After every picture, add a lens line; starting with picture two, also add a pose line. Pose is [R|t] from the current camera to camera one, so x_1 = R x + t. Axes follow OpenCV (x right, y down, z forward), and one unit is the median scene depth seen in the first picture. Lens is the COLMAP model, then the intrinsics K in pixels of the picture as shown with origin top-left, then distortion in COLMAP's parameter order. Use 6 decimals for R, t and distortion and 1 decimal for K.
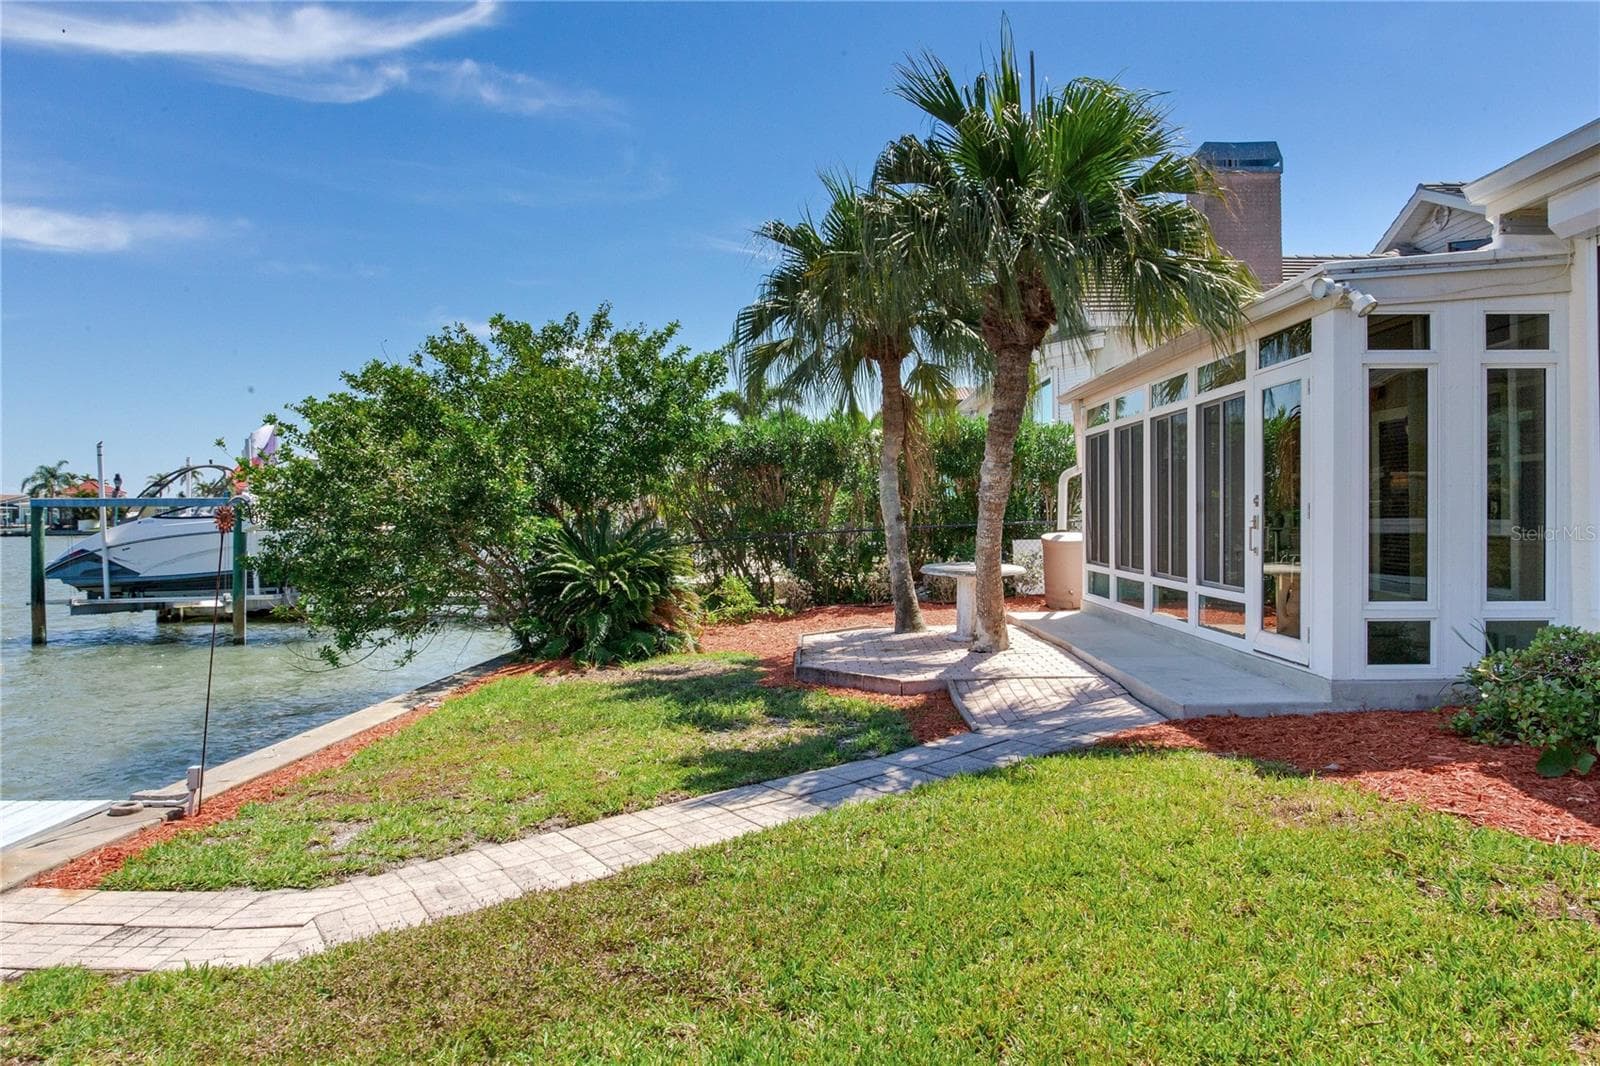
lens RADIAL K [[1052.5, 0, 803.2], [0, 1052.5, 471.1], [0, 0, 1]] dist [-0.028206, 0.000804]
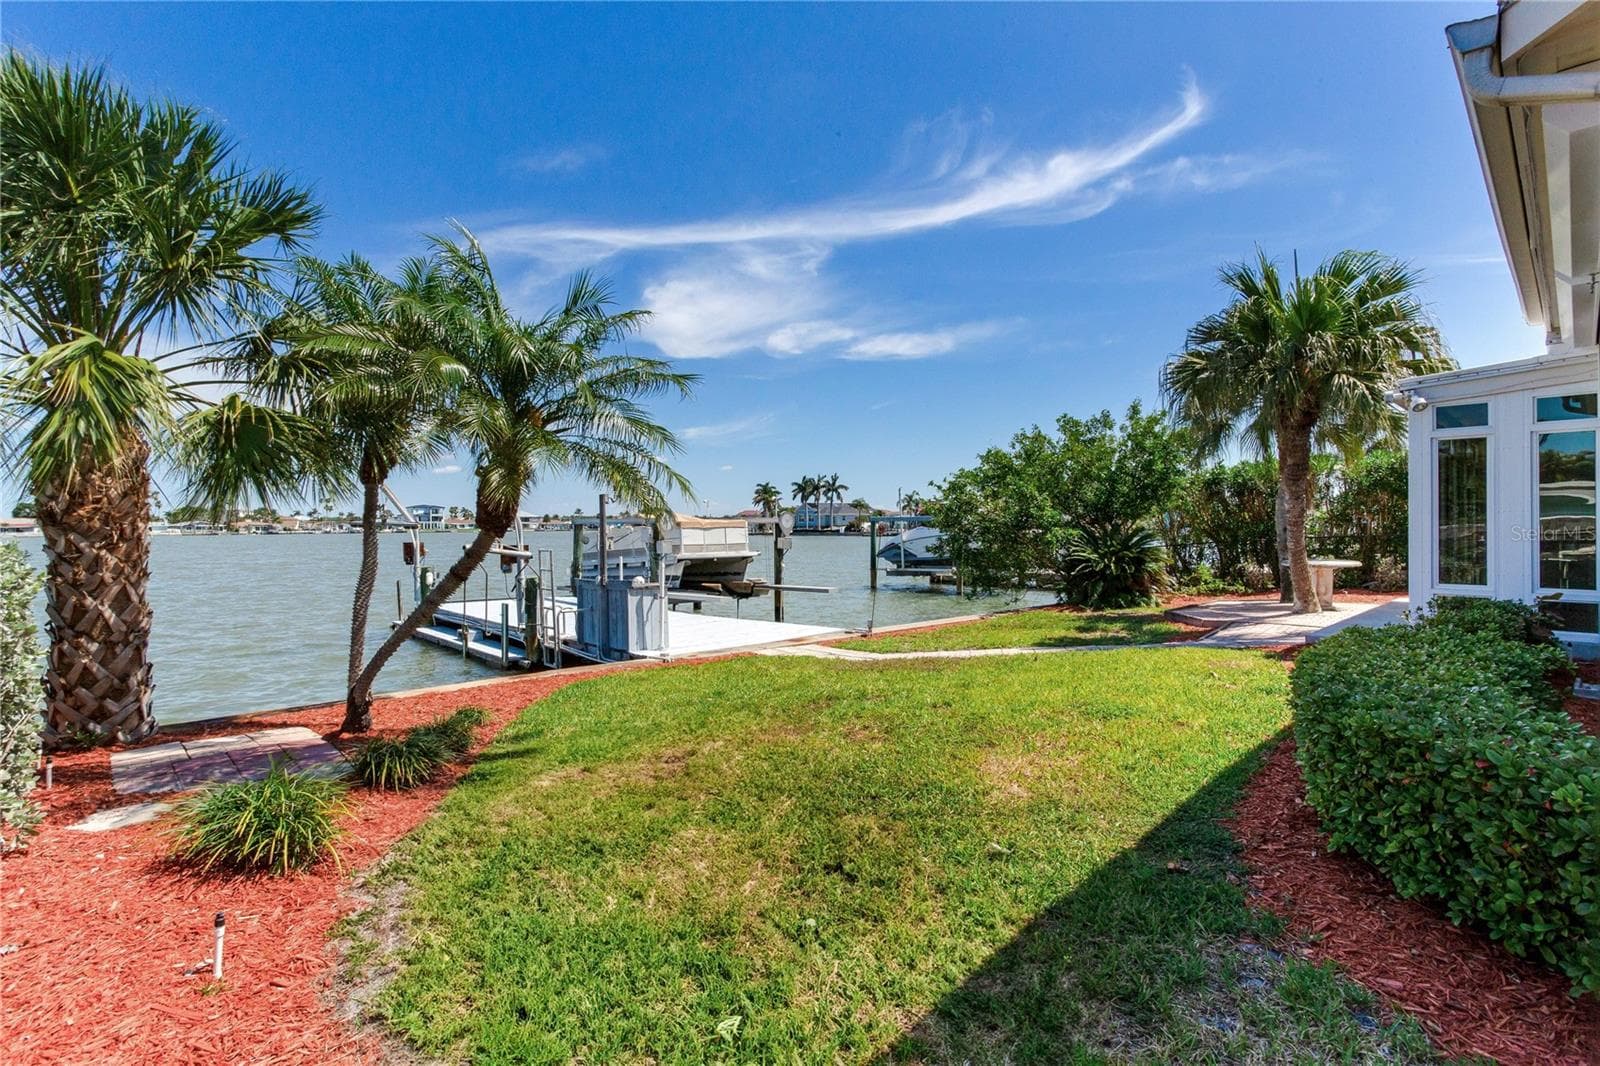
lens RADIAL K [[806.6, 0, 800.0], [0, 806.6, 533.0], [0, 0, 1]] dist [-0.000416, 0.000127]
pose [[0.712897, 0.006948, -0.701234, 0.388123], [0.032667, 0.998536, 0.043103, -0.022844], [0.700507, -0.053635, 0.711627, -0.320555]]
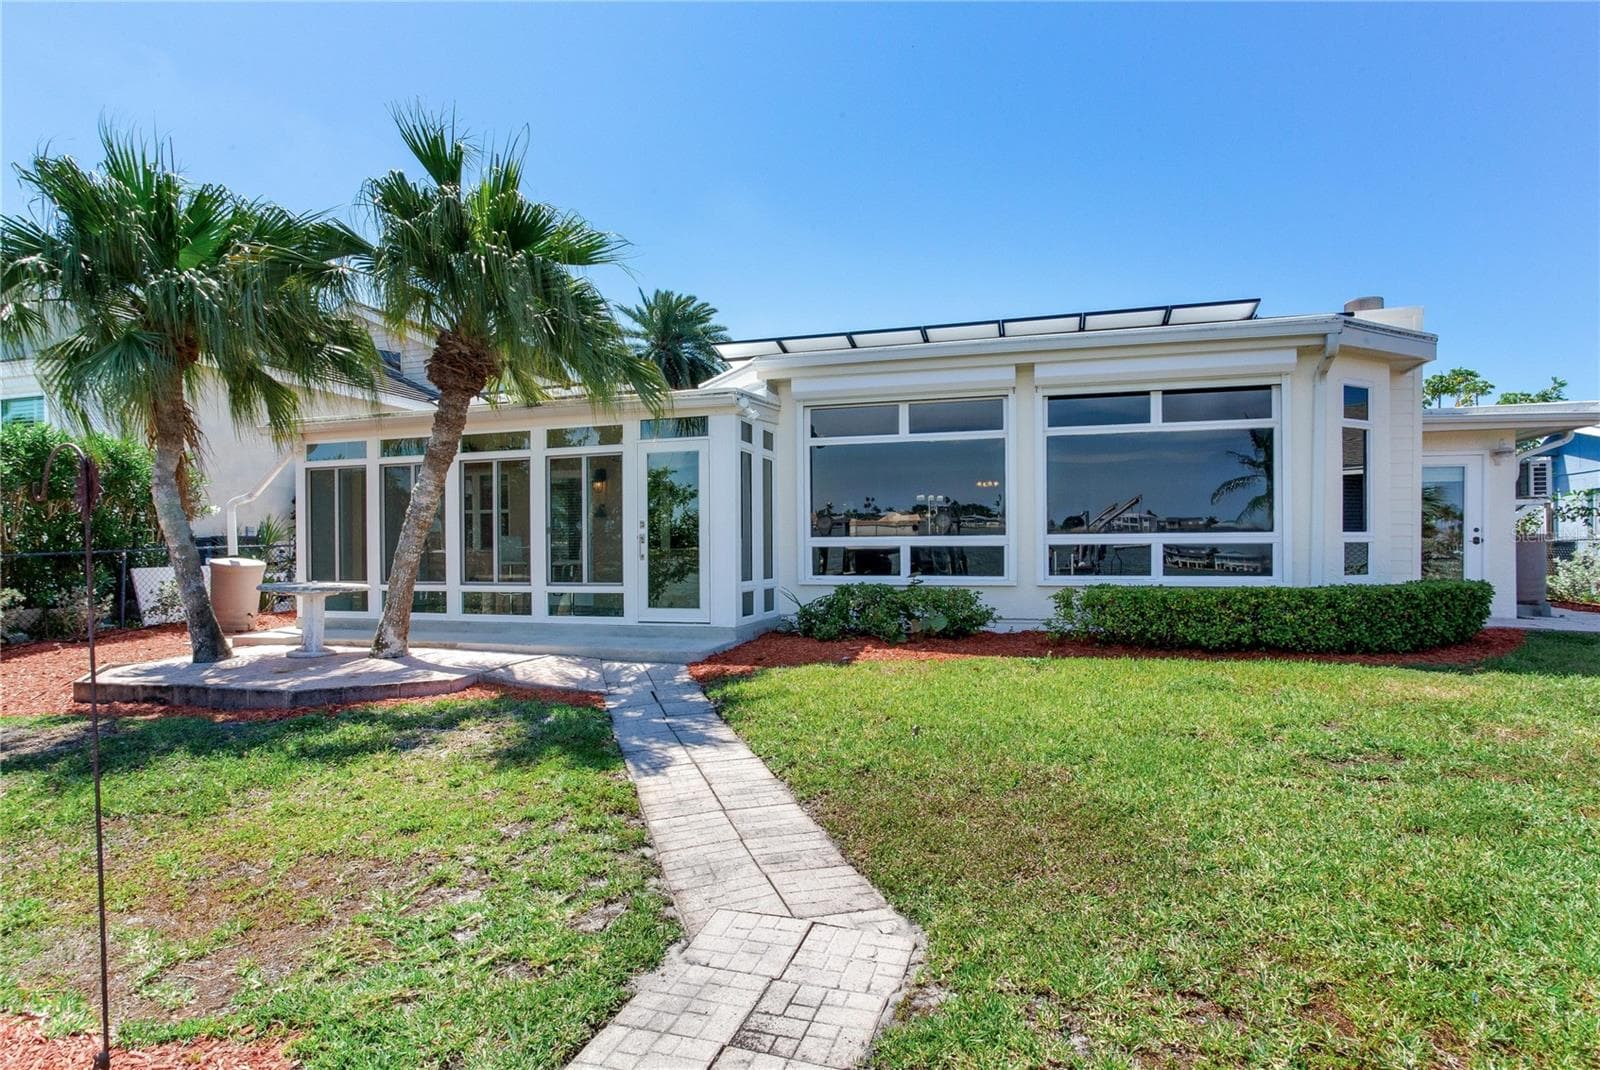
lens RADIAL K [[806.6, 0, 800.0], [0, 806.6, 535.0], [0, 0, 1]] dist [-0.000416, 0.000127]
pose [[0.295832, 0.011558, 0.955170, -0.436906], [-0.027902, 0.999605, -0.003454, 0.028871], [-0.954832, -0.025630, 0.296037, 0.289743]]
